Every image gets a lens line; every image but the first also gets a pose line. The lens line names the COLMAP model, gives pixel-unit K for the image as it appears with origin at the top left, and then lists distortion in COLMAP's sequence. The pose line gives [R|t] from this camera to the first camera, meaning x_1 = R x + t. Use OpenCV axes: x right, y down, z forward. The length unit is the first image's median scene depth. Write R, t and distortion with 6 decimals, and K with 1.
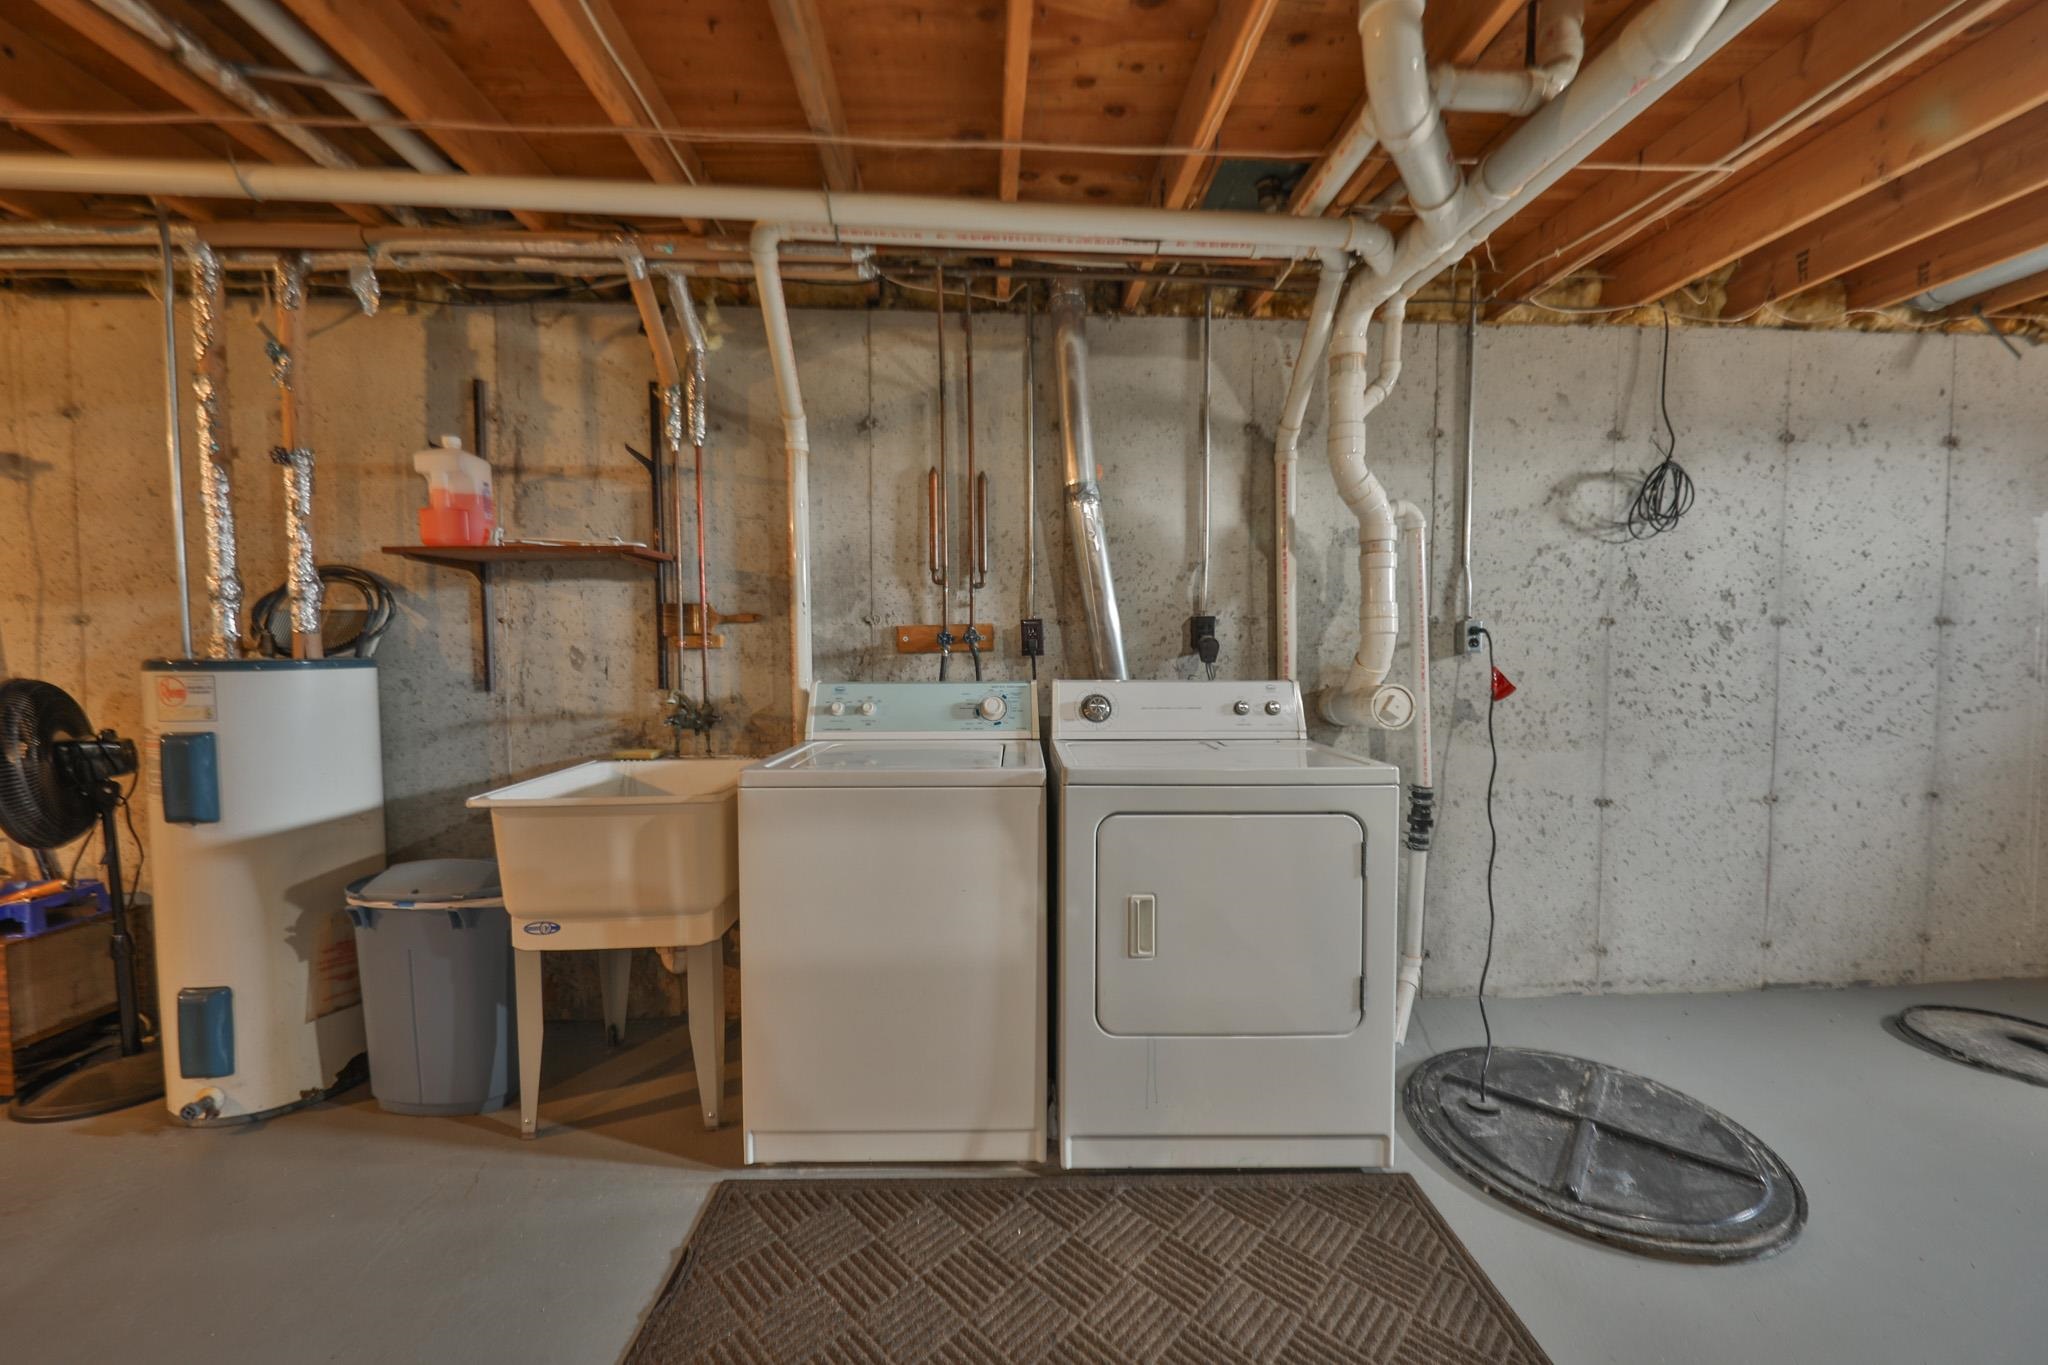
lens RADIAL K [[691.2, 0, 1024.0], [0, 691.2, 682.5], [0, 0, 1]] dist [0.001455, -0.003952]
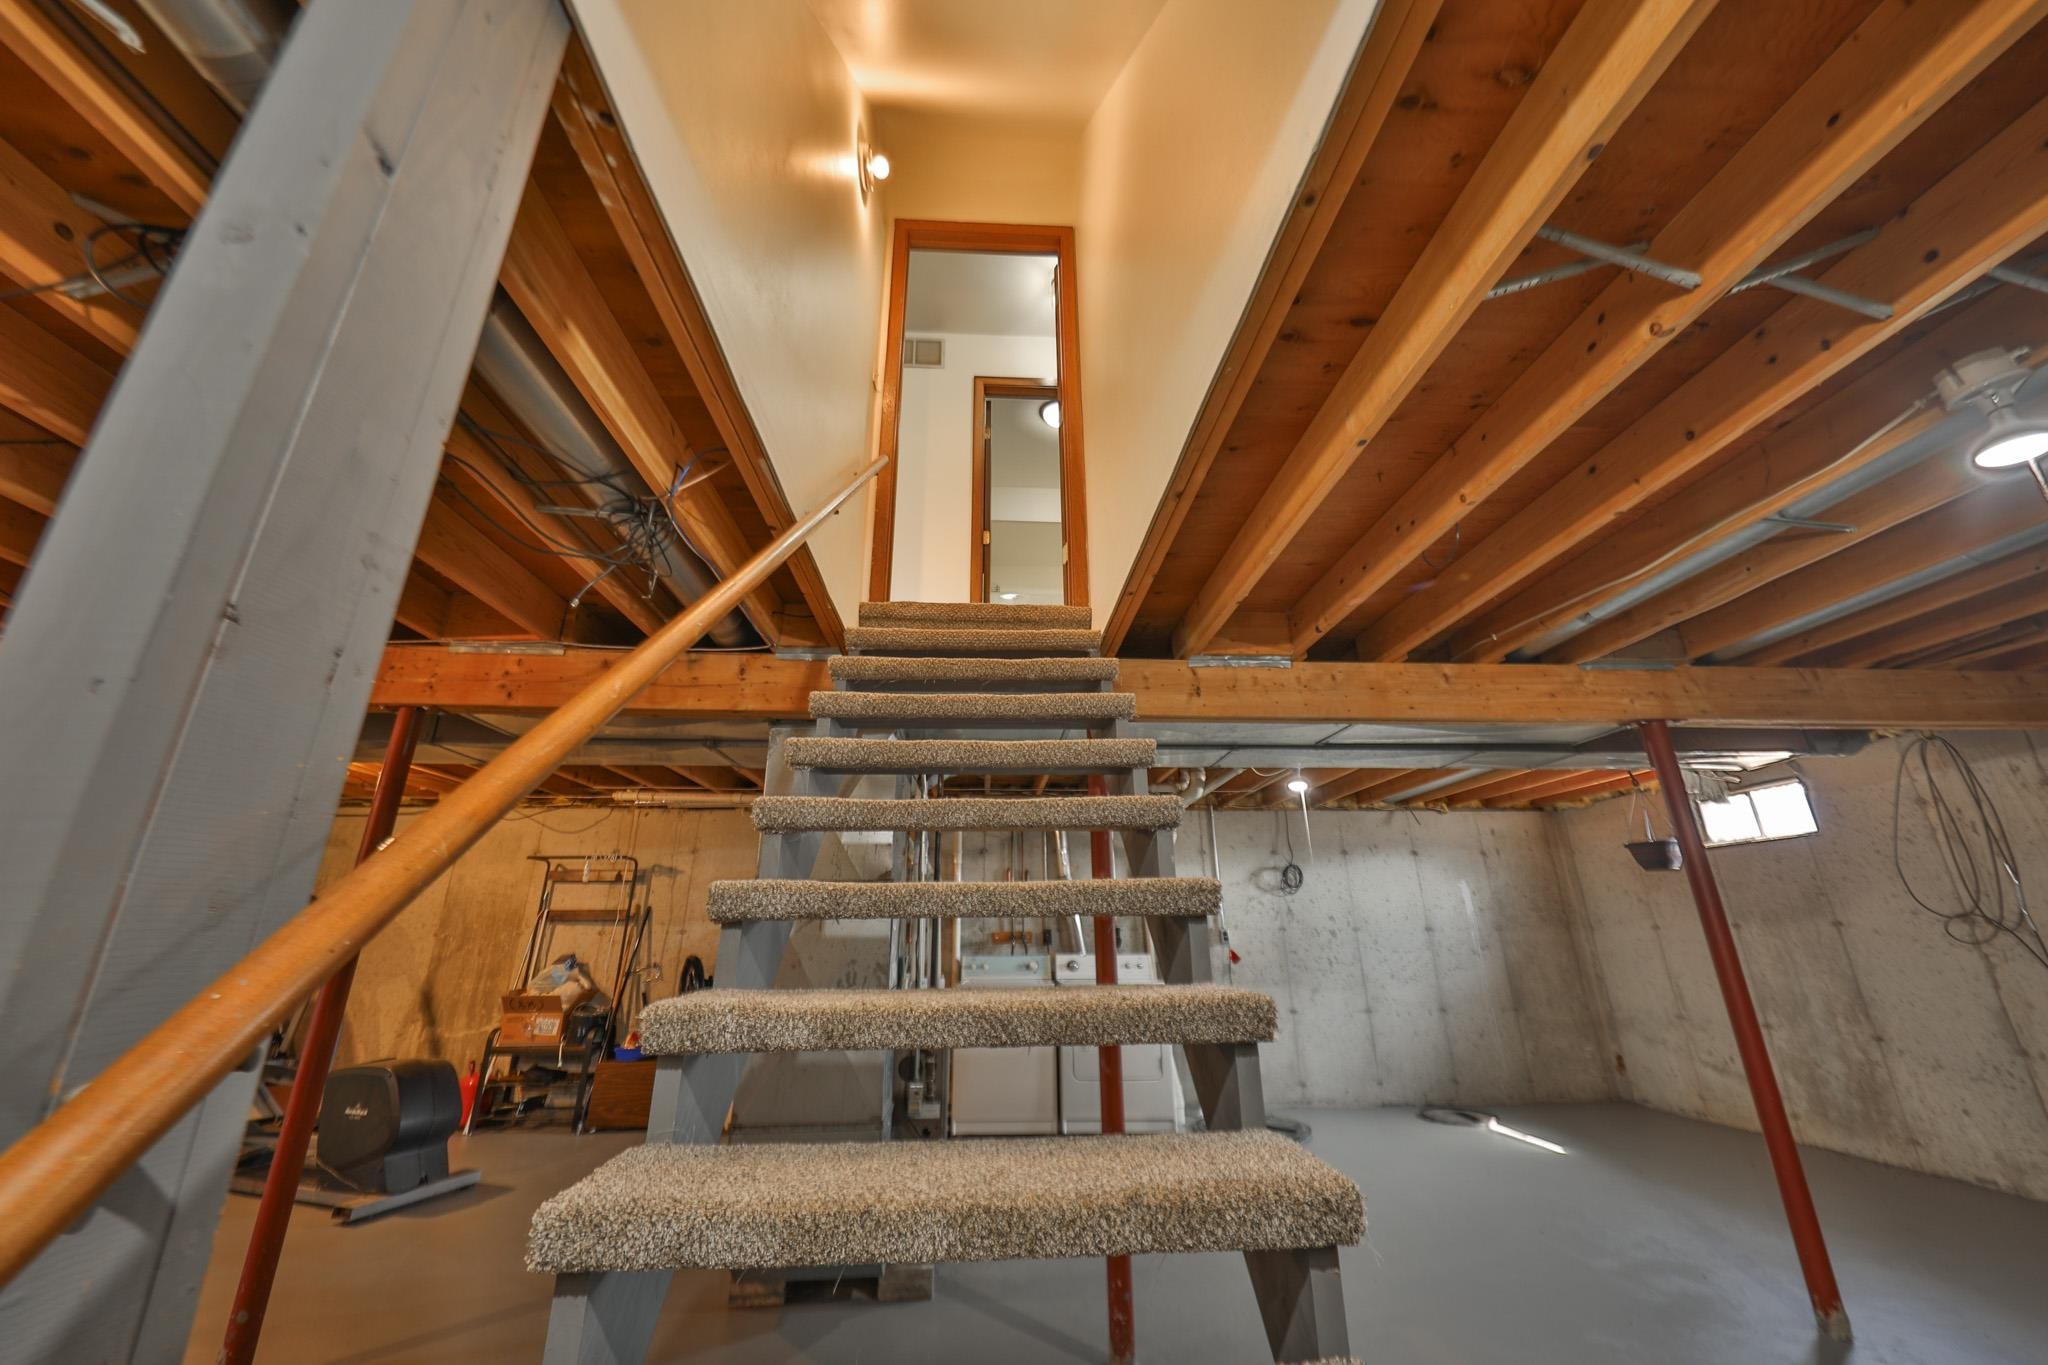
lens RADIAL K [[688.0, 0, 1011.6], [0, 688.0, 693.8], [0, 0, 1]] dist [0.016215, -0.000106]
pose [[0.999862, -0.008188, -0.014455, -0.072733], [0.002262, 0.929109, -0.369799, 0.040438], [0.016459, 0.369715, 0.928999, -1.631285]]
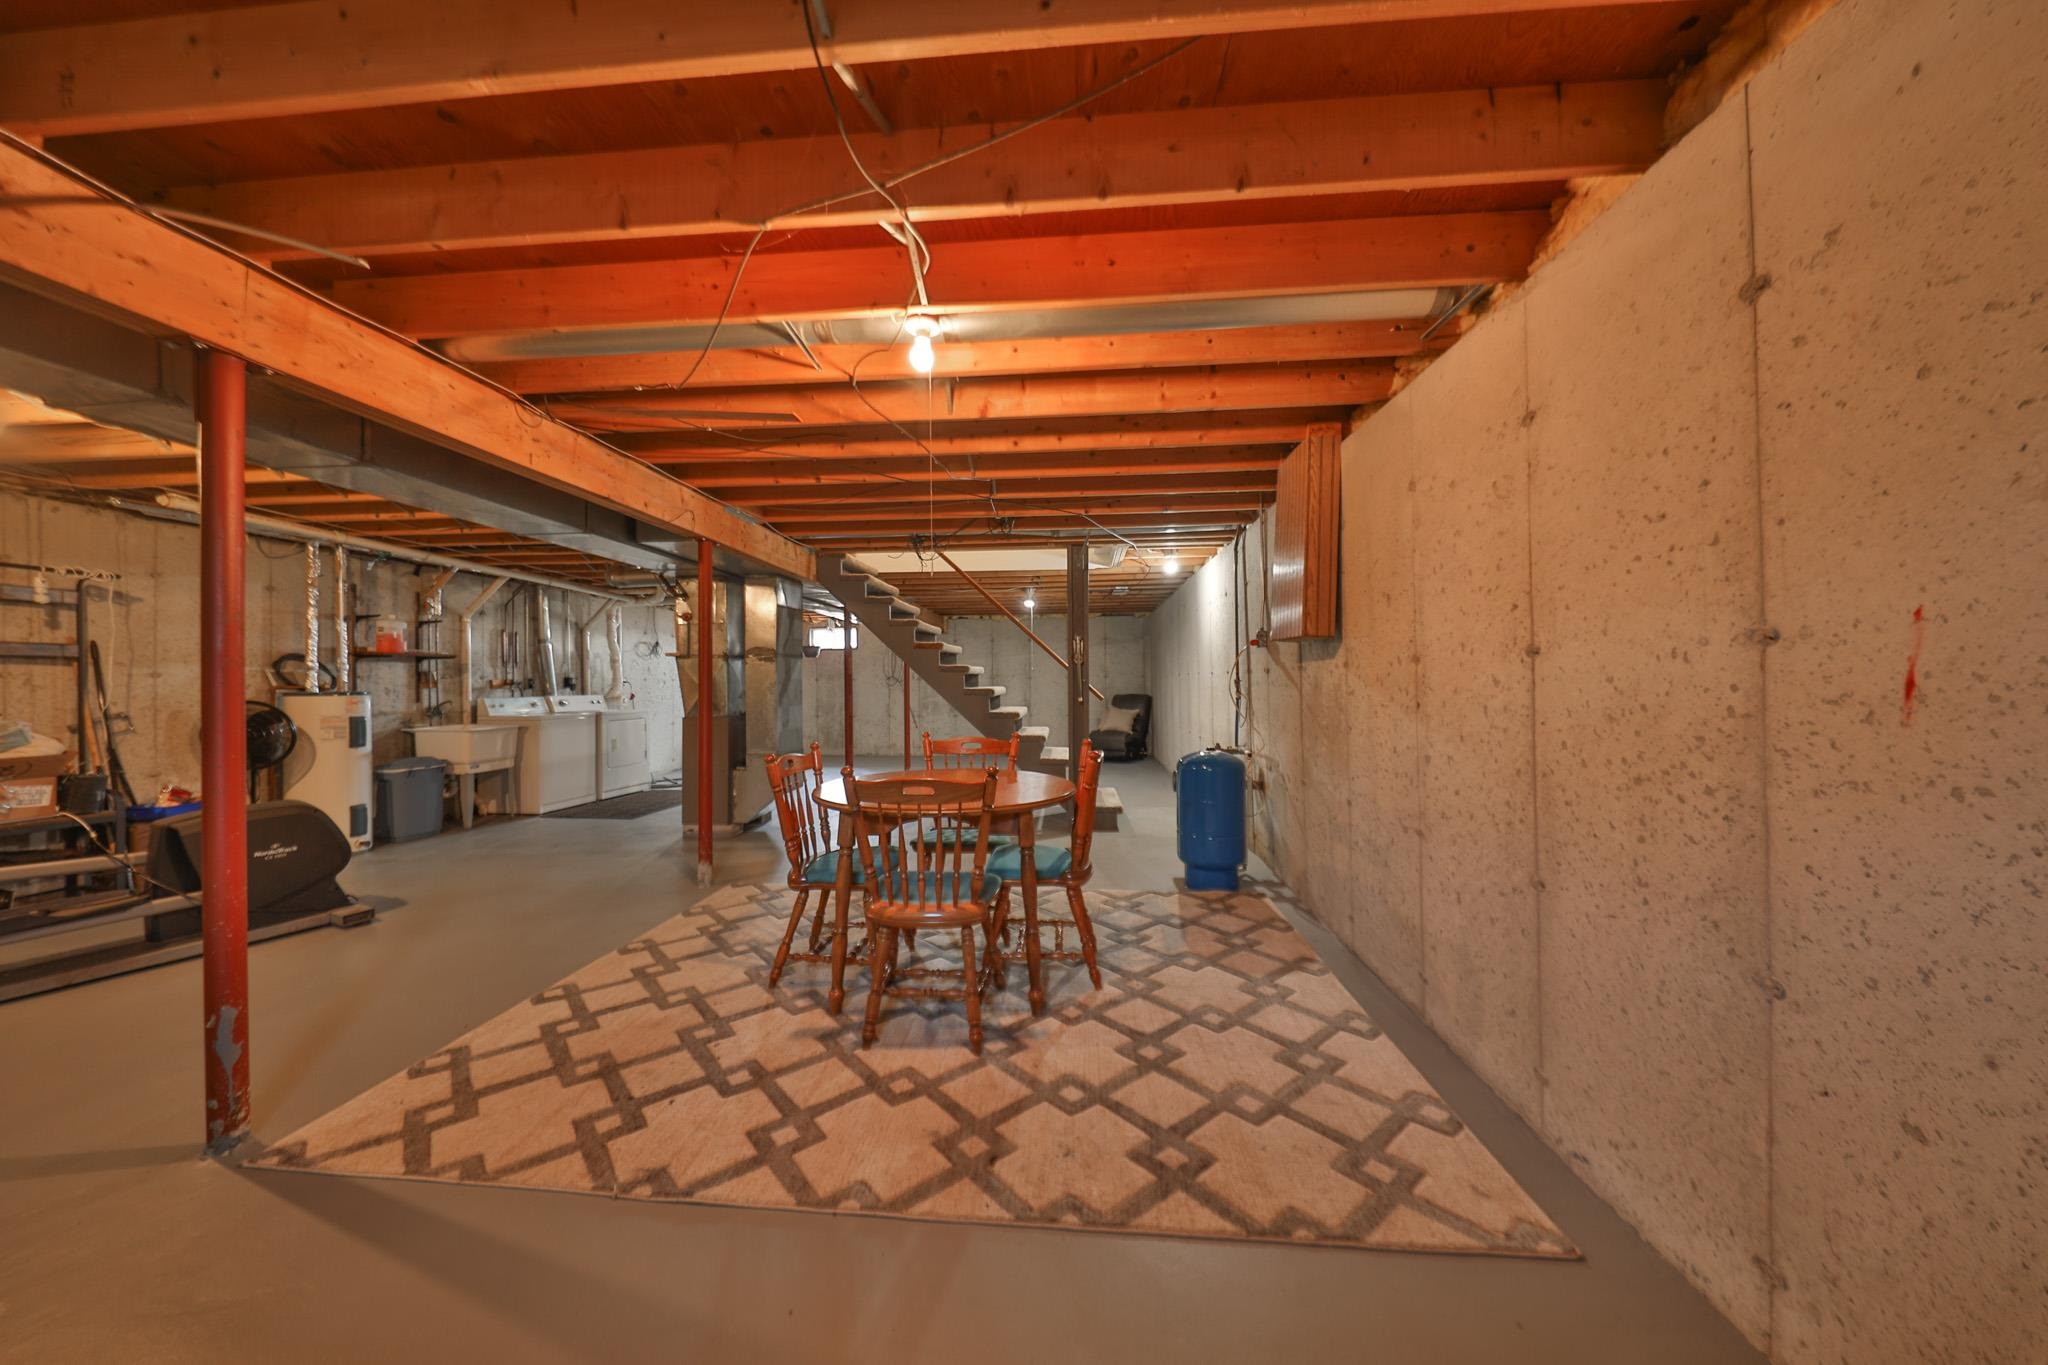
lens RADIAL K [[688.0, 0, 1011.6], [0, 688.0, 693.8], [0, 0, 1]] dist [0.016215, -0.000106]
pose [[0.141721, -0.015418, 0.989787, -2.862324], [0.035506, 0.999314, 0.010483, 0.029839], [-0.989270, 0.033658, 0.142171, -1.689024]]
